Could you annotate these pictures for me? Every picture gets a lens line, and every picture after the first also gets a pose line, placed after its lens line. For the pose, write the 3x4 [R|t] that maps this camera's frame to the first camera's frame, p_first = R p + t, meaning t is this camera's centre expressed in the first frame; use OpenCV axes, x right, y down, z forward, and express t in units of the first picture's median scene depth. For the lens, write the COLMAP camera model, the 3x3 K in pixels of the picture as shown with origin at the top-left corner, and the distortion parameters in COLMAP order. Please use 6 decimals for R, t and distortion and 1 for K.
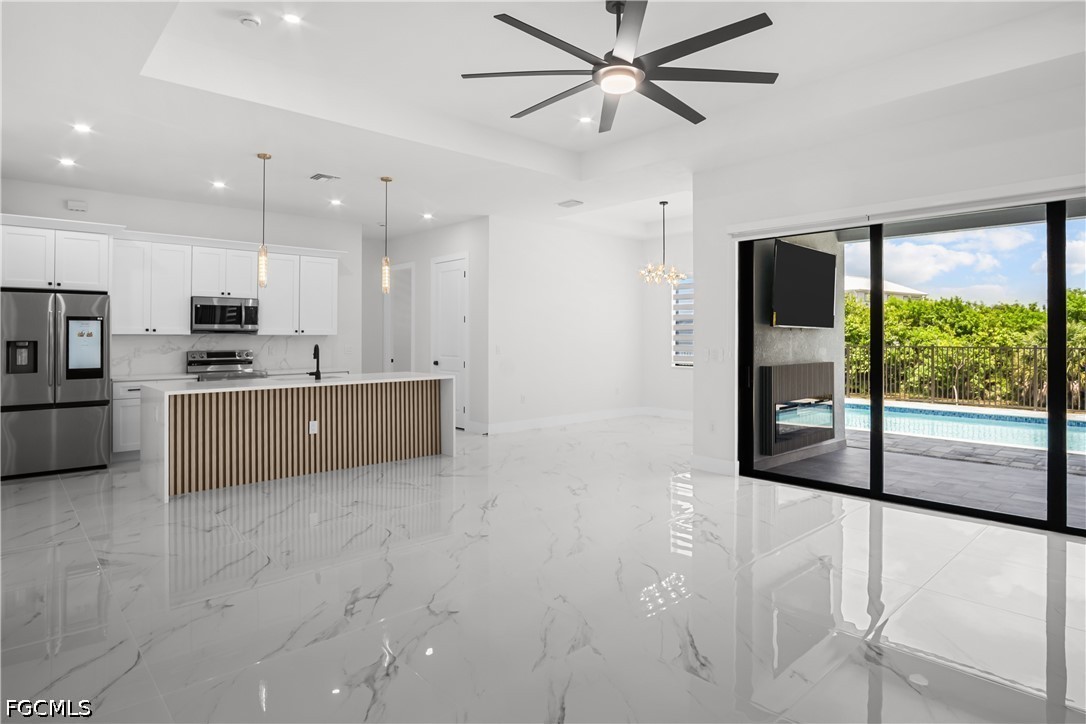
lens RADIAL K [[610.7, 0, 534.5], [0, 610.7, 342.7], [0, 0, 1]] dist [-0.020339, 0.002943]
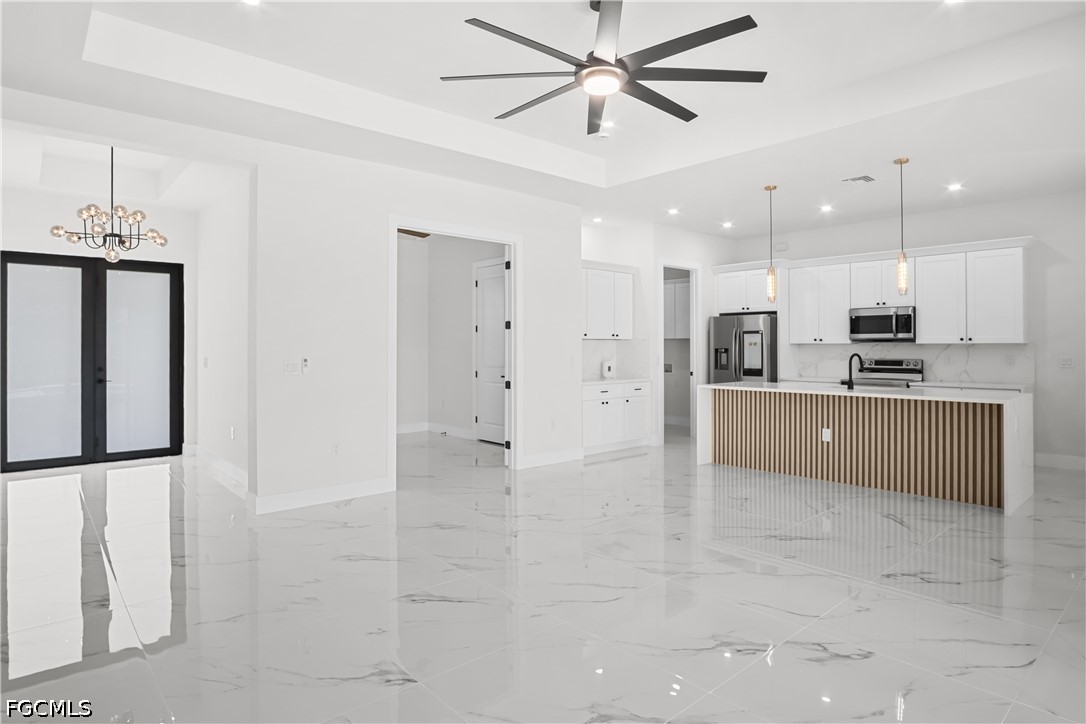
lens RADIAL K [[610.7, 0, 534.5], [0, 610.7, 342.7], [0, 0, 1]] dist [-0.020339, 0.002943]
pose [[-0.029638, -0.006731, -0.999538, 0.582240], [-0.009309, 0.999936, -0.006458, -0.002516], [0.999517, 0.009113, -0.029698, 0.481624]]
